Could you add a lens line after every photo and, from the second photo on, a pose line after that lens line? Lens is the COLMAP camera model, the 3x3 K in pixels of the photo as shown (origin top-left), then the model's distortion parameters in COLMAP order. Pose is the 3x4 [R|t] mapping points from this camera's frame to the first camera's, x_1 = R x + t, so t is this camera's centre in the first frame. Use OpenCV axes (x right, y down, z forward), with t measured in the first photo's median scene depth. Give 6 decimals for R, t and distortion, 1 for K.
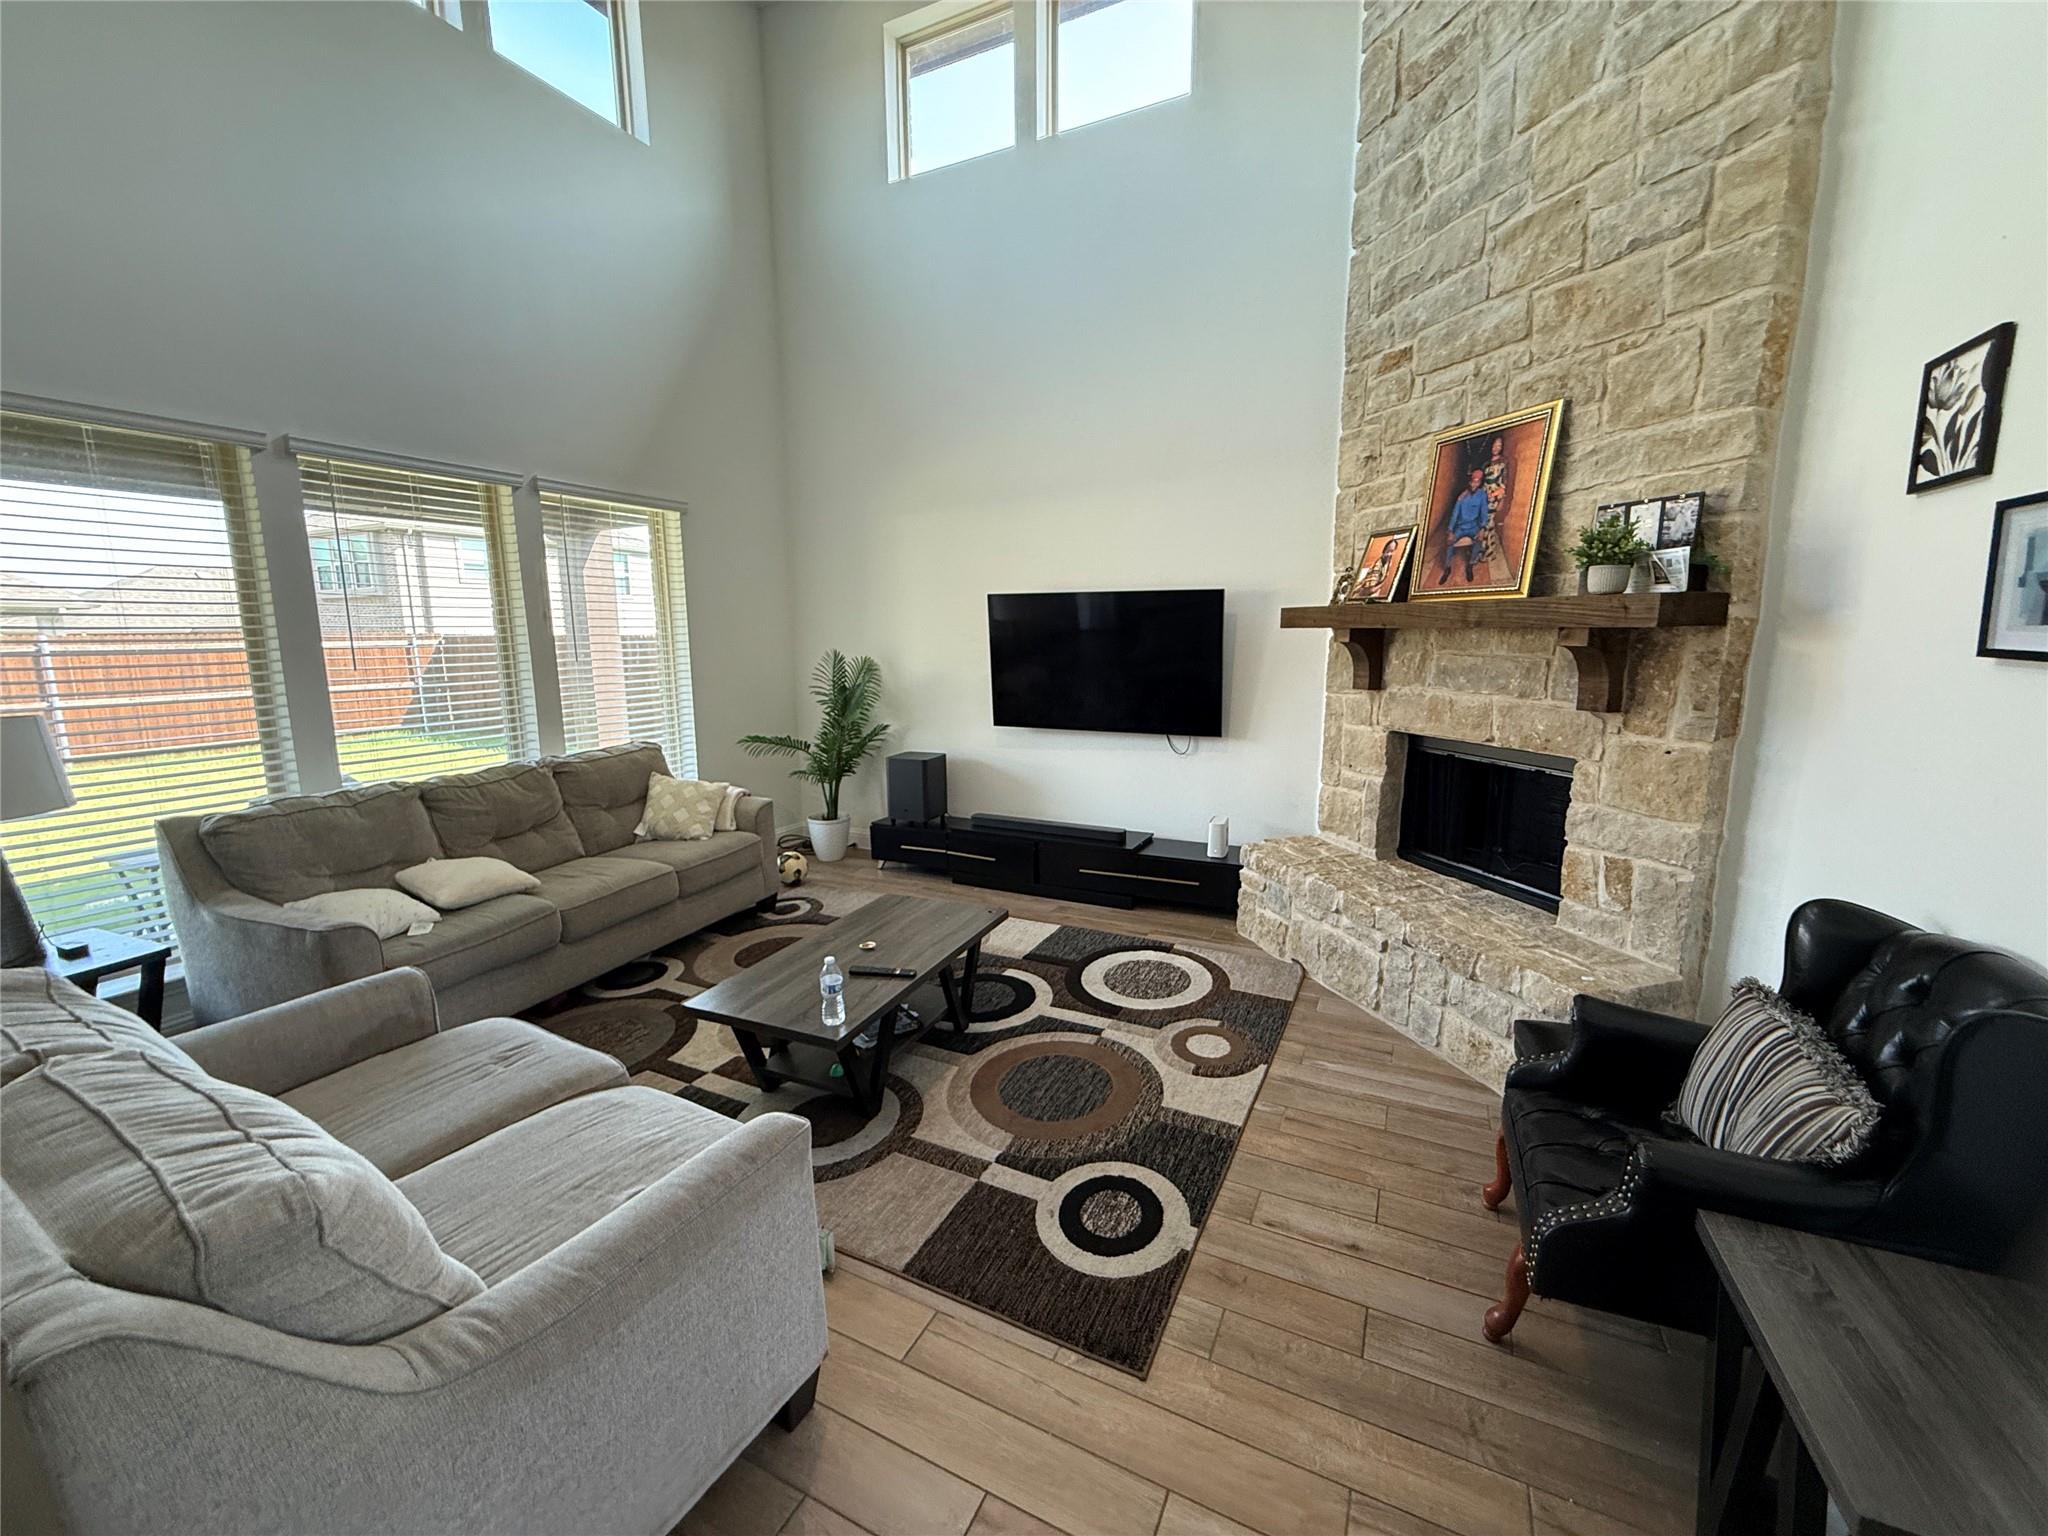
lens RADIAL K [[820.6, 0, 1022.9], [0, 820.6, 763.9], [0, 0, 1]] dist [0.002593, -0.000067]
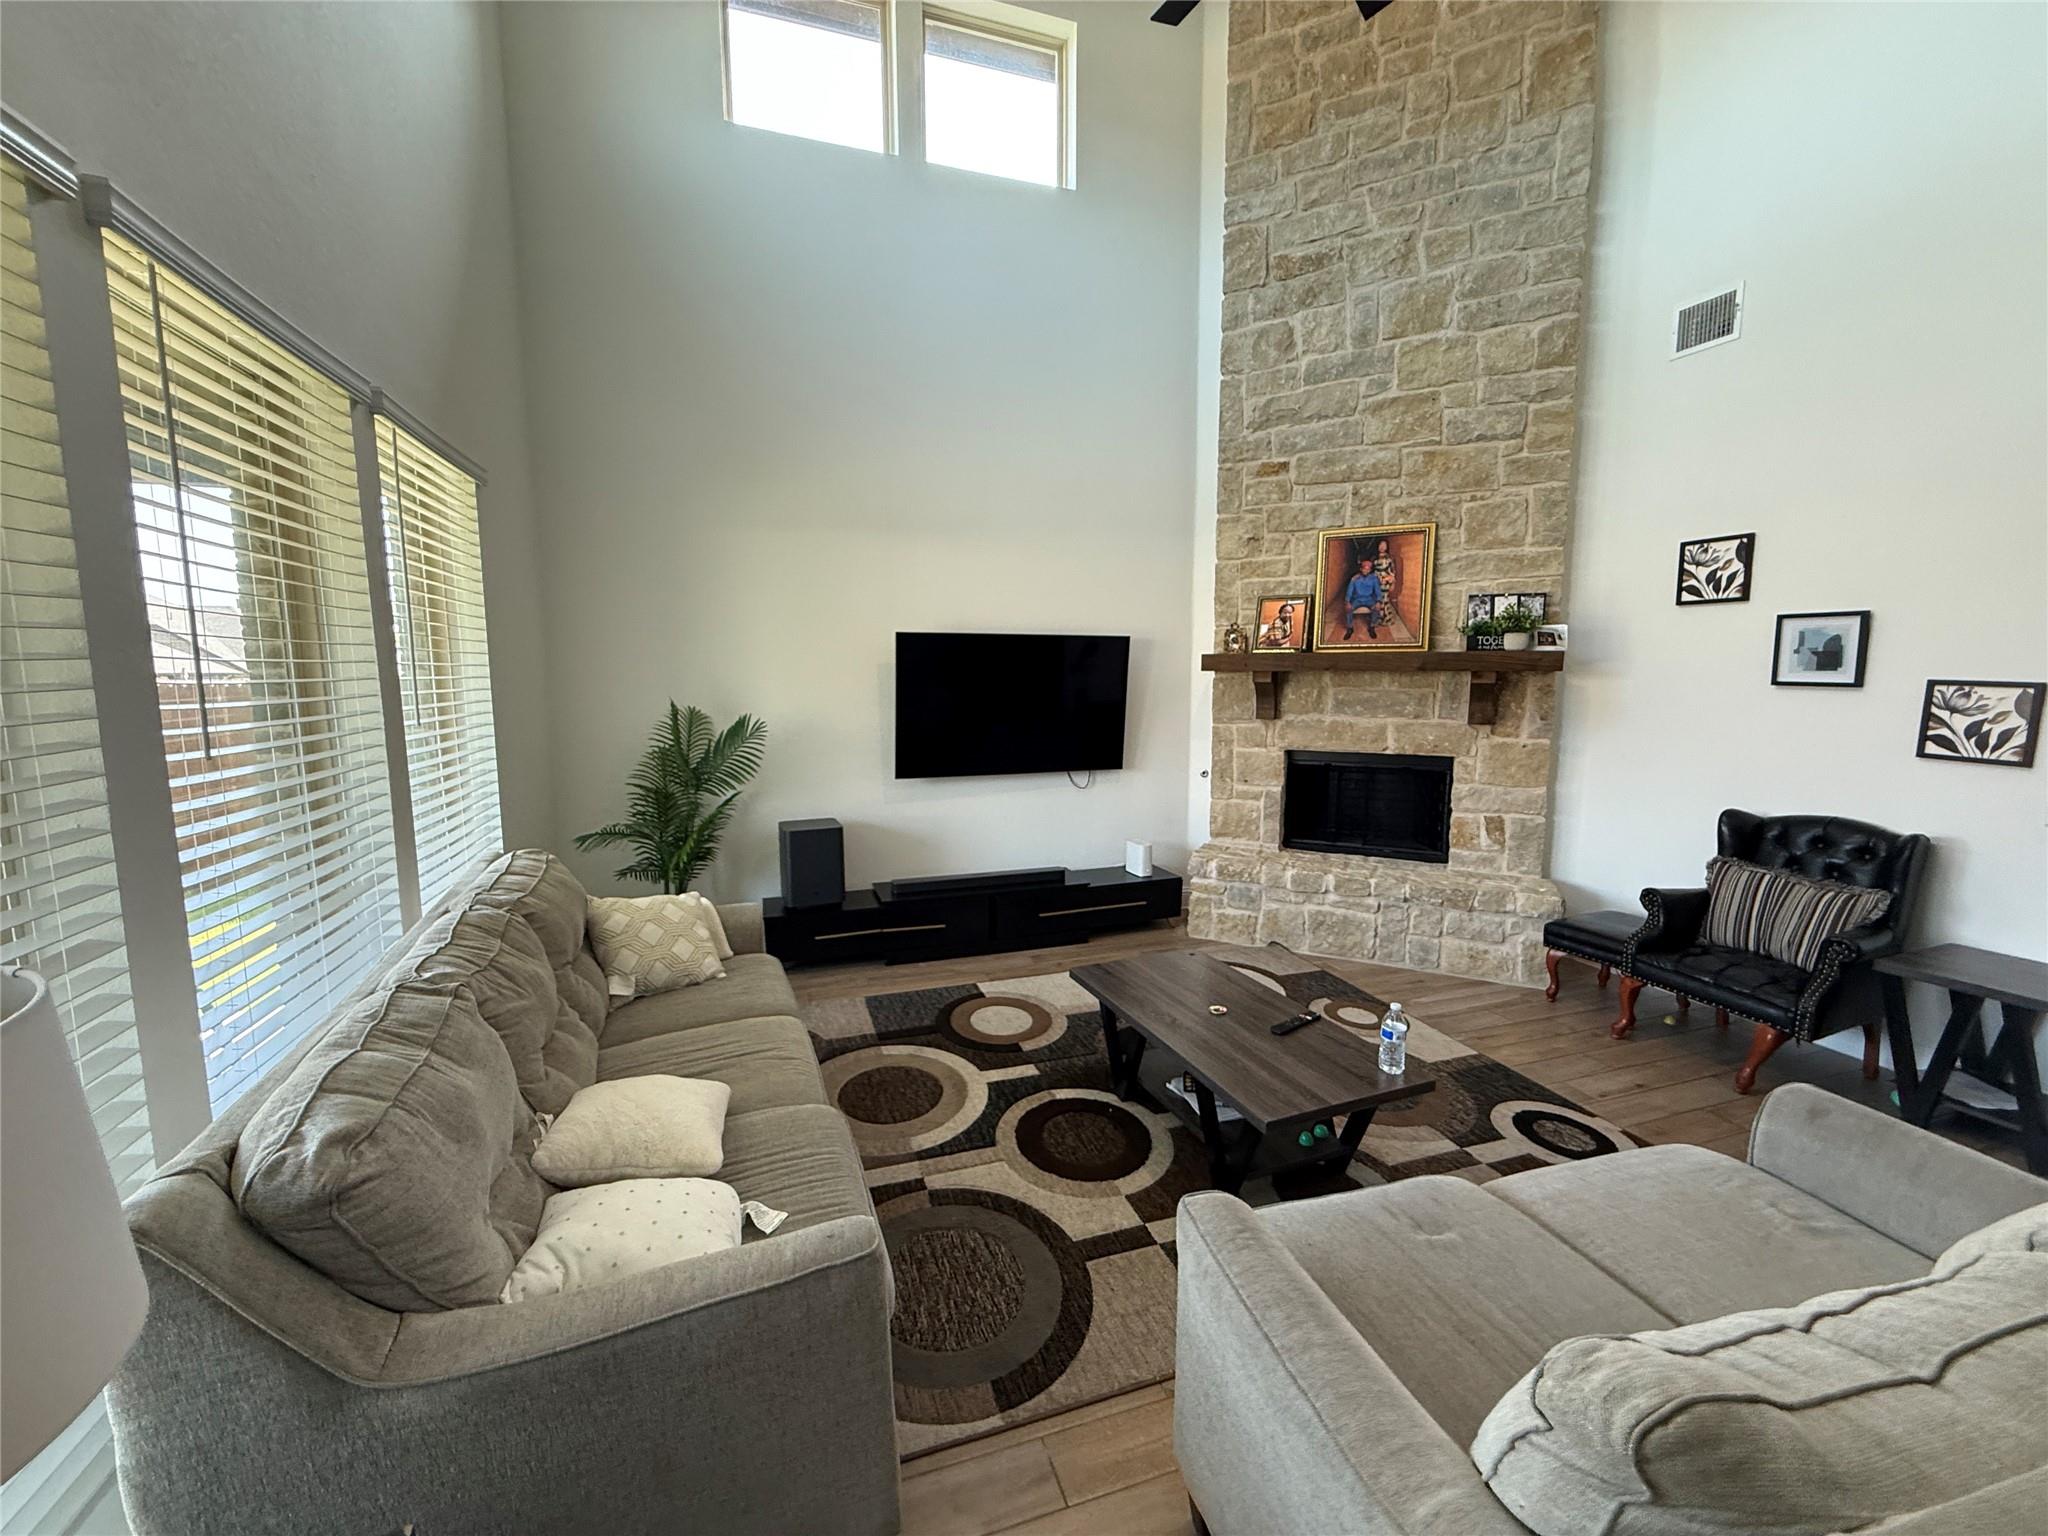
lens RADIAL K [[820.6, 0, 1022.9], [0, 820.6, 763.9], [0, 0, 1]] dist [0.002593, -0.000067]
pose [[0.711073, -0.077157, 0.698872, -0.924309], [0.112715, 0.993615, -0.004986, -0.071866], [-0.694025, 0.082319, 0.715230, 0.443942]]
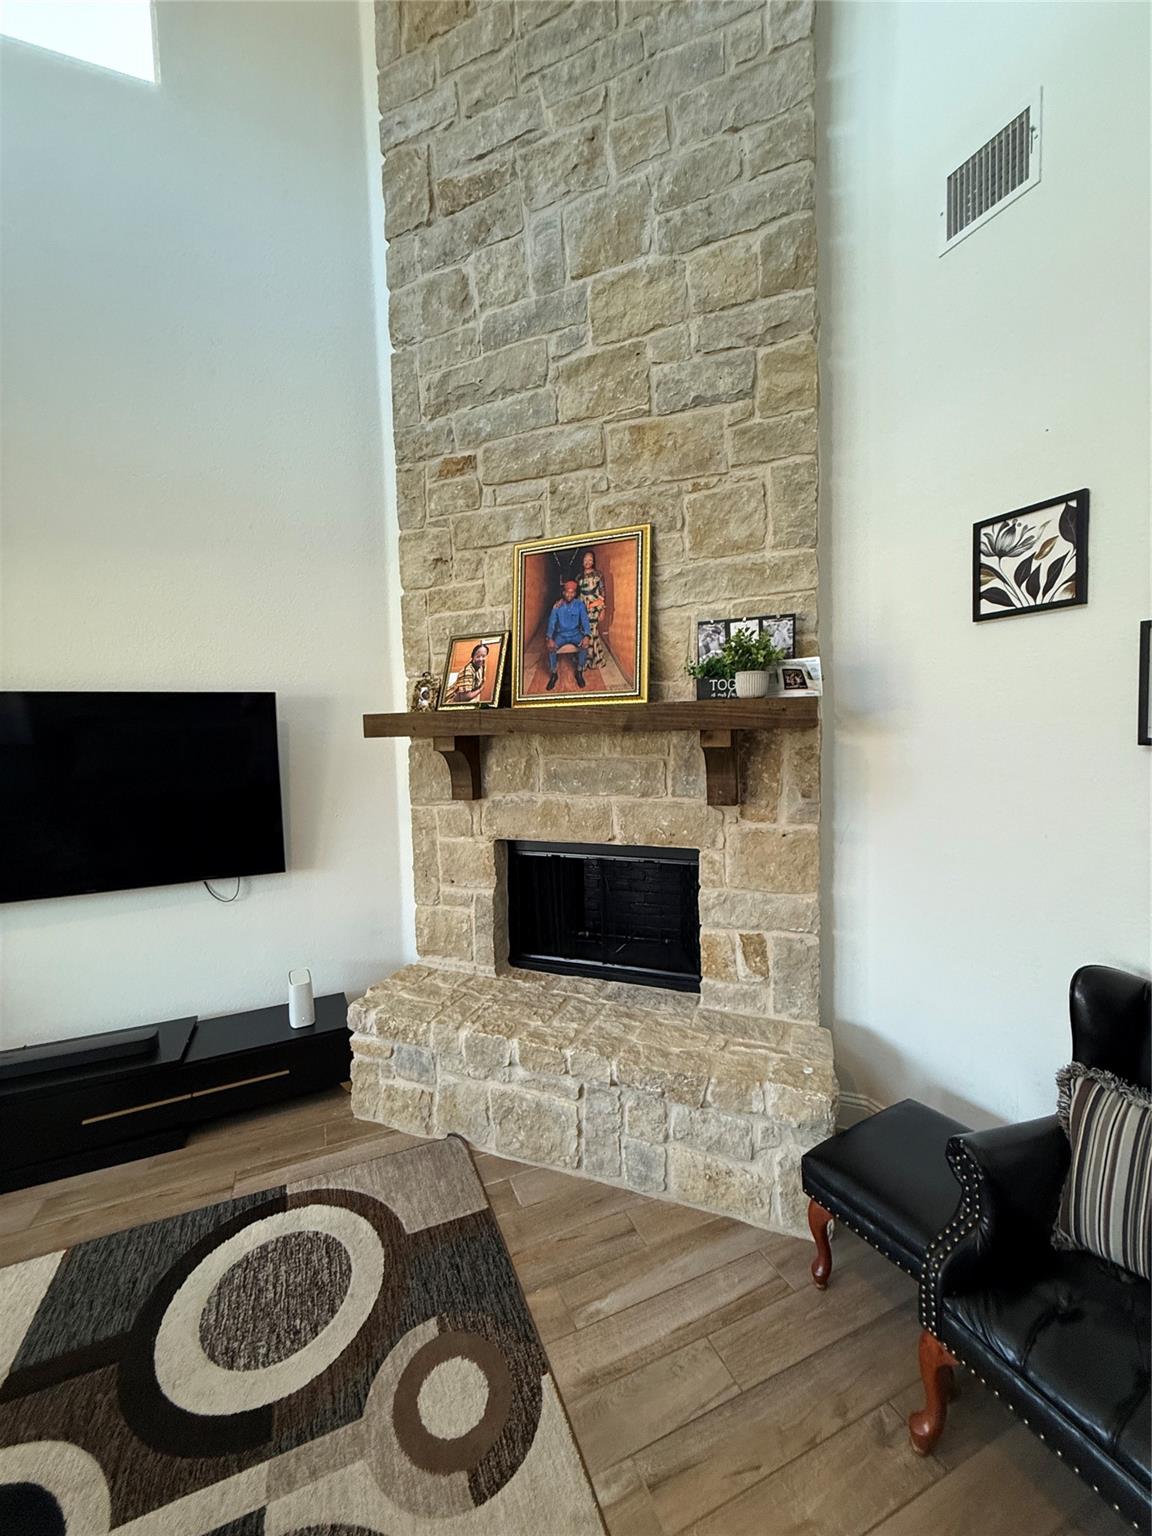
lens RADIAL K [[615.5, 0, 577.7], [0, 615.5, 765.3], [0, 0, 1]] dist [0.002593, -0.000067]
pose [[0.647272, -0.059729, 0.759916, -0.041872], [0.147634, 0.987872, -0.048103, -0.095117], [-0.747826, 0.143325, 0.648239, 0.547663]]
